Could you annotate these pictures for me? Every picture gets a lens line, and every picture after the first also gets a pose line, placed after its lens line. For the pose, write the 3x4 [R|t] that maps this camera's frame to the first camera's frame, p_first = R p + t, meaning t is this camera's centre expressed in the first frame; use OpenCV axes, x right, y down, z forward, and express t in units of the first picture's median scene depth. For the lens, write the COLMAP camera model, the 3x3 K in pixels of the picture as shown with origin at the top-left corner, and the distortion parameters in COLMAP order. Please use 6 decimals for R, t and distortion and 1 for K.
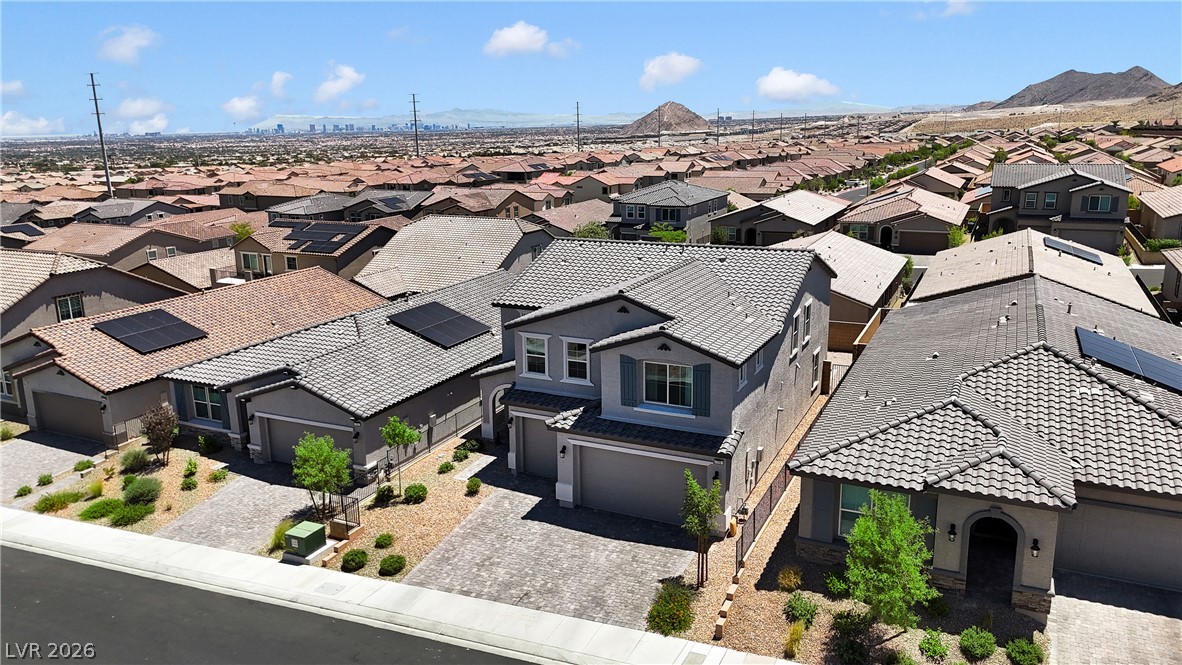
lens RADIAL K [[872.5, 0, 588.1], [0, 872.5, 331.3], [0, 0, 1]] dist [0.060239, -0.056560]
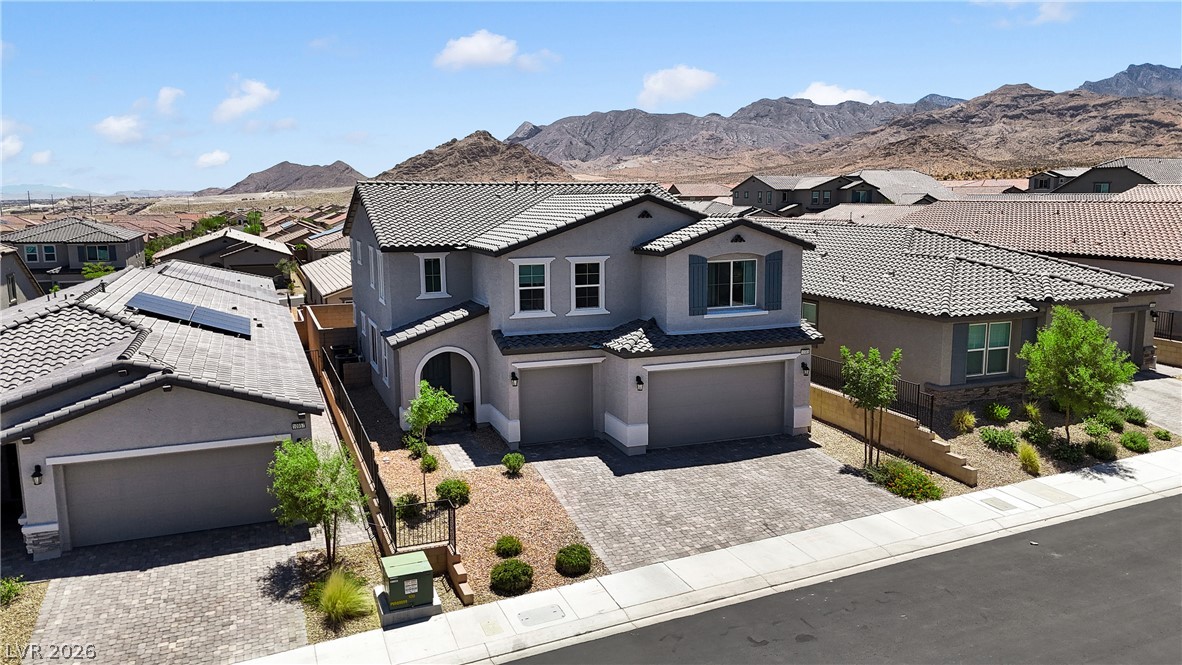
lens RADIAL K [[872.5, 0, 591.4], [0, 872.5, 329.5], [0, 0, 1]] dist [0.060239, -0.056560]
pose [[0.684871, -0.100163, 0.721747, -0.638272], [0.168907, 0.985351, -0.023532, 0.099606], [-0.708817, 0.138025, 0.691757, 0.458641]]
